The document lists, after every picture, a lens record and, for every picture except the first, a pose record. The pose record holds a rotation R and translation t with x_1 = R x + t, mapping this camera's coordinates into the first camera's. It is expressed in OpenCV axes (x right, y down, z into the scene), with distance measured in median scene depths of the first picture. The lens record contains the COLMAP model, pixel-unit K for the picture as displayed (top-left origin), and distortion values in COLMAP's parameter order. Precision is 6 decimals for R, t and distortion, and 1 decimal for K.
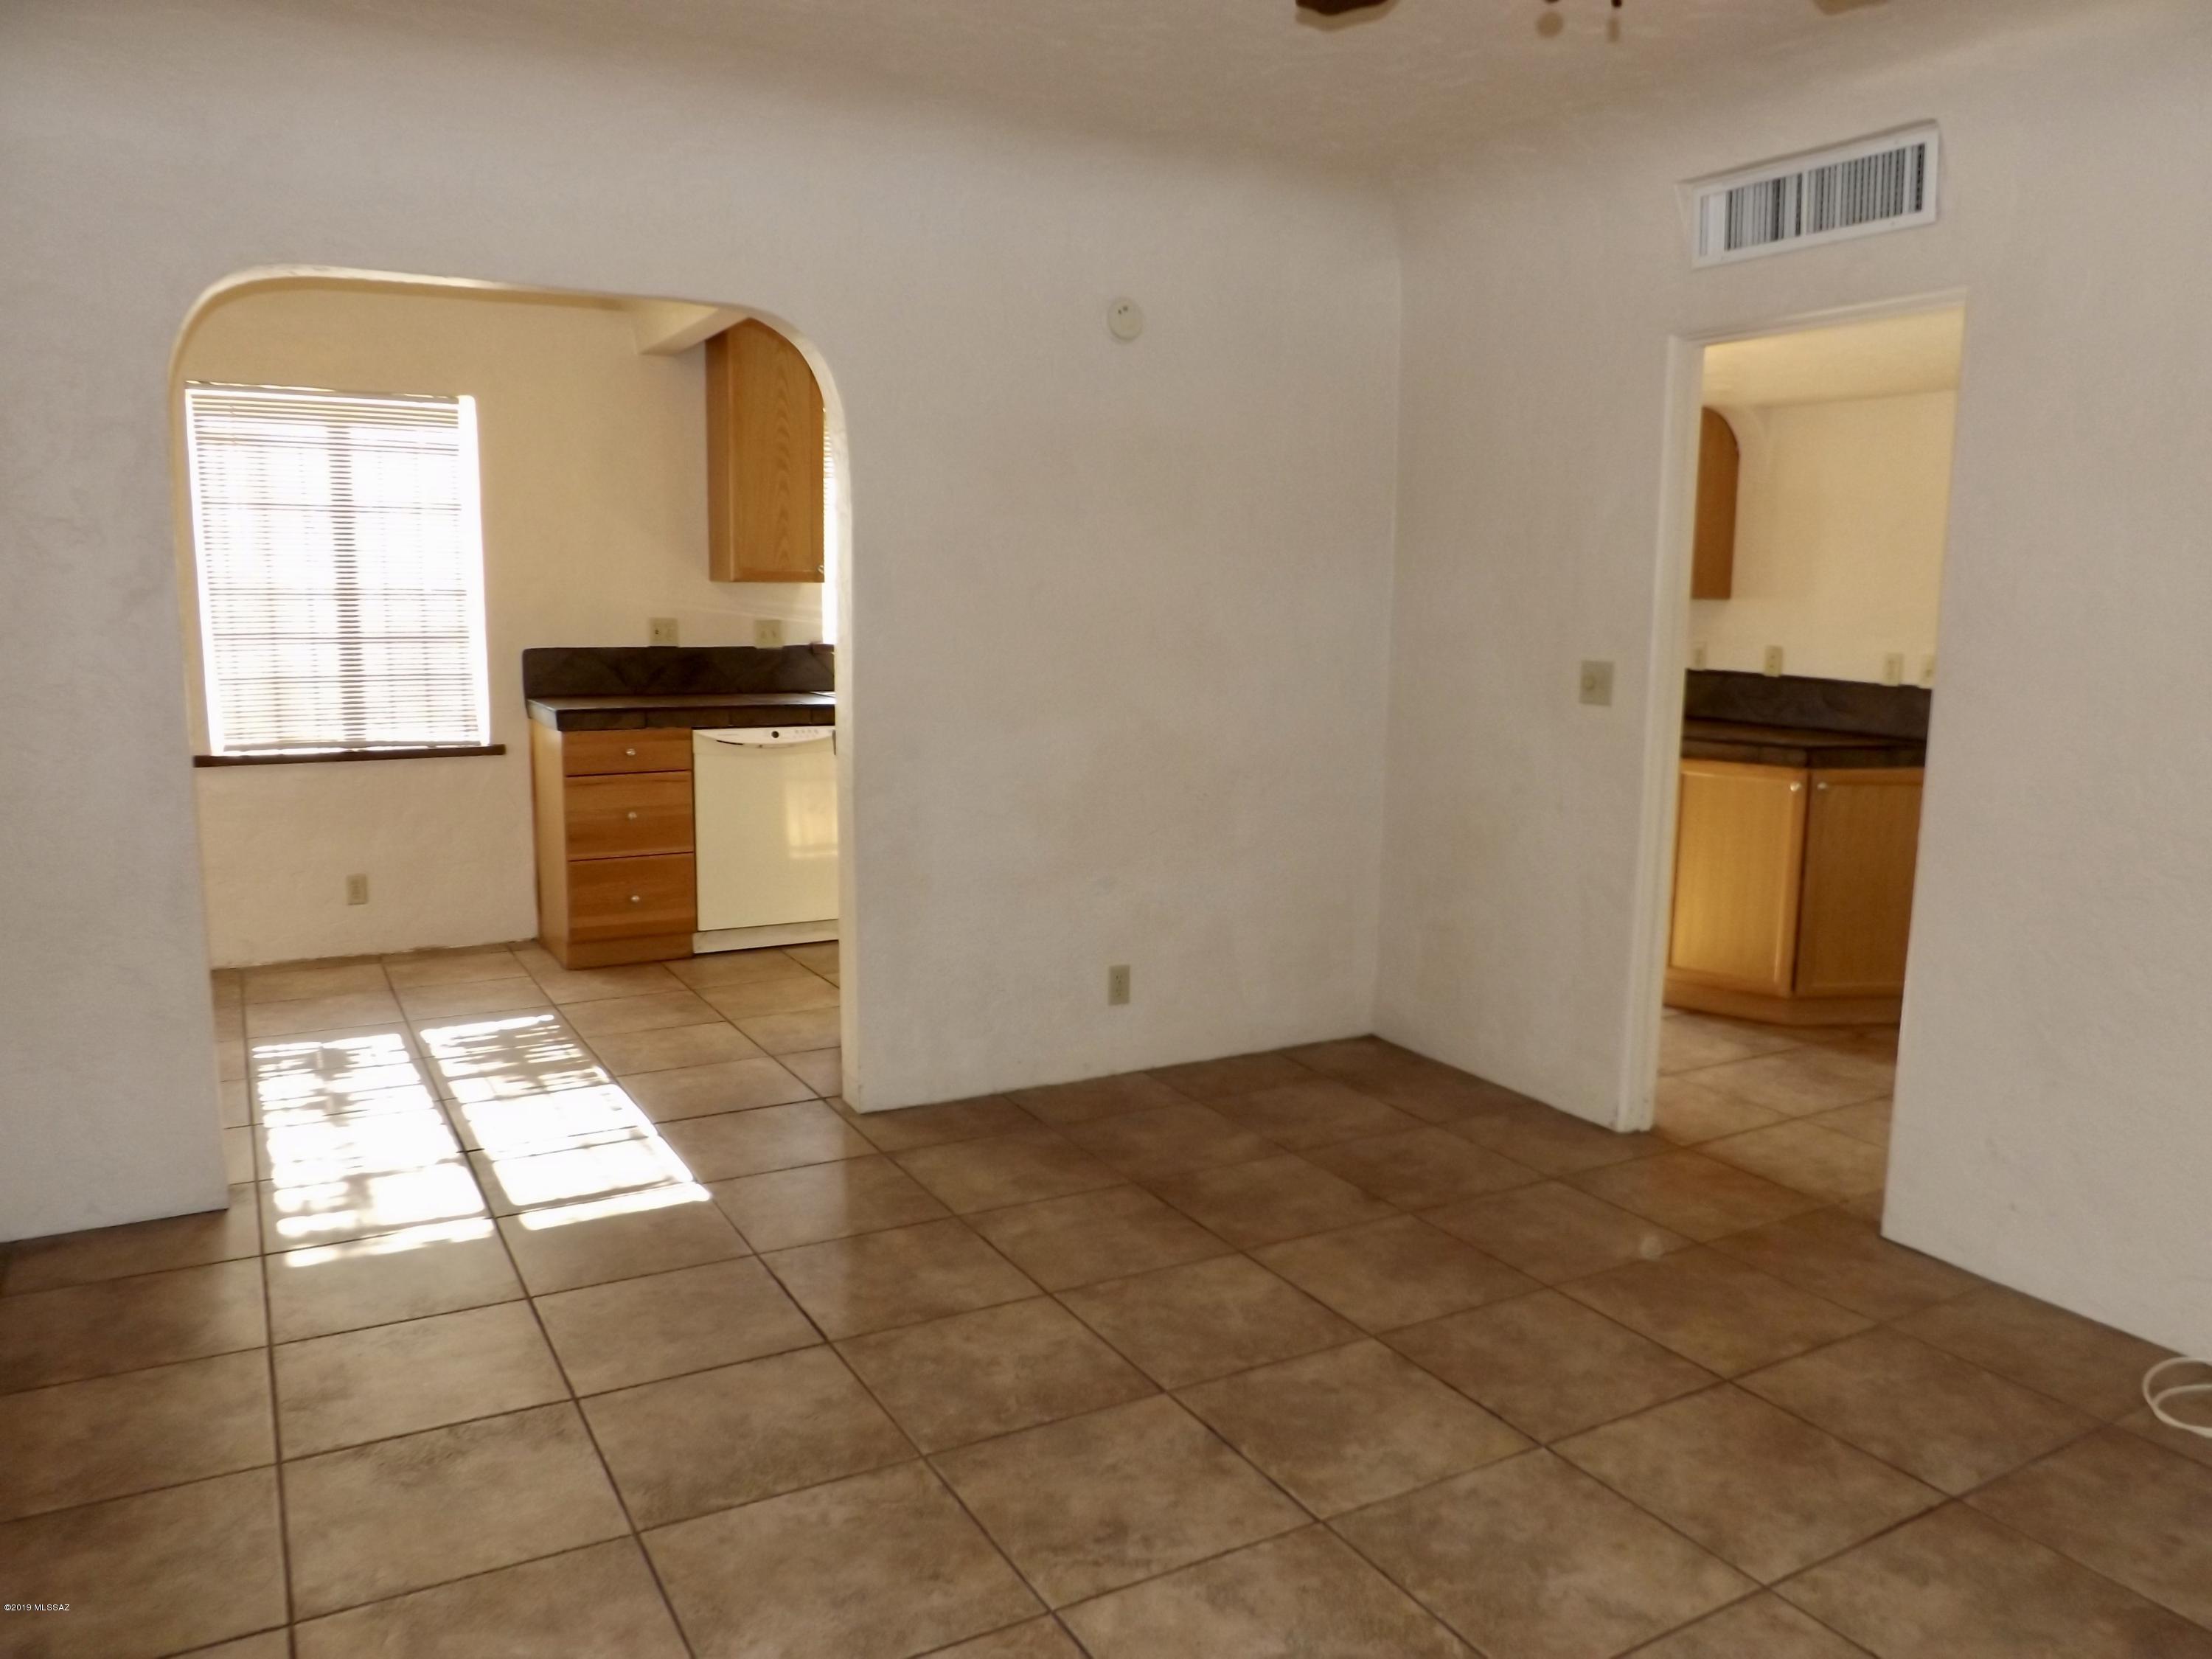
lens RADIAL K [[1612.4, 0, 1106.0], [0, 1612.4, 829.5], [0, 0, 1]] dist [-0.026062, -0.000595]
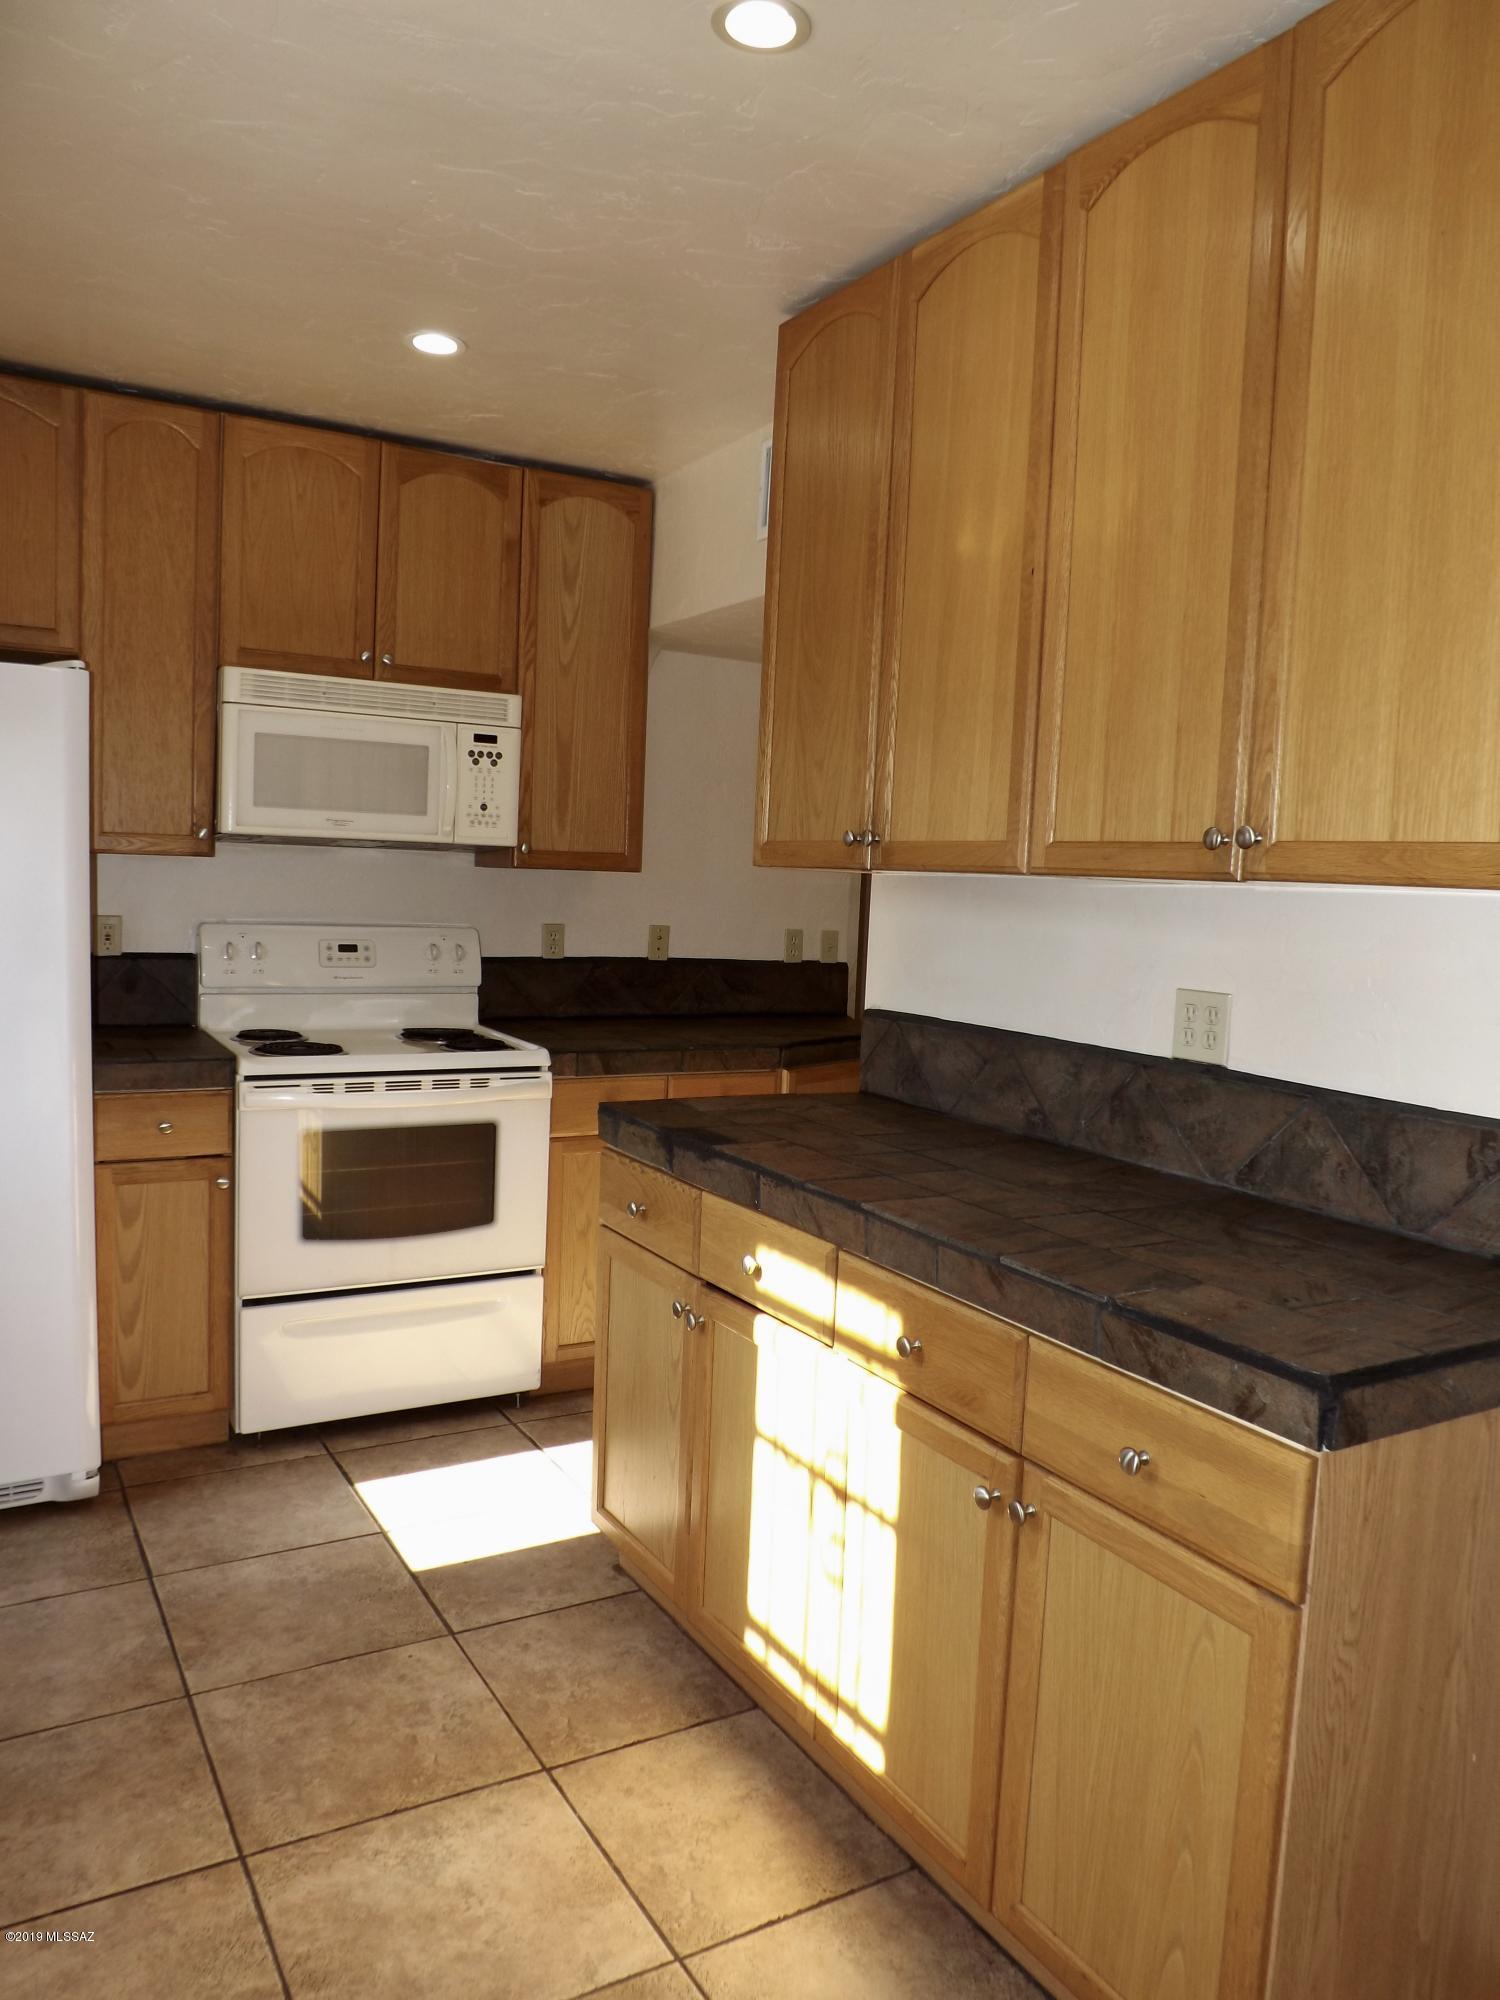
lens RADIAL K [[1486.8, 0, 800.8], [0, 1486.8, 997.3], [0, 0, 1]] dist [-0.063184, 0.043386]
pose [[-0.036339, -0.100704, 0.994253, -0.367601], [0.107242, 0.988771, 0.104068, -0.145505], [-0.993569, 0.110407, -0.025131, 0.914996]]
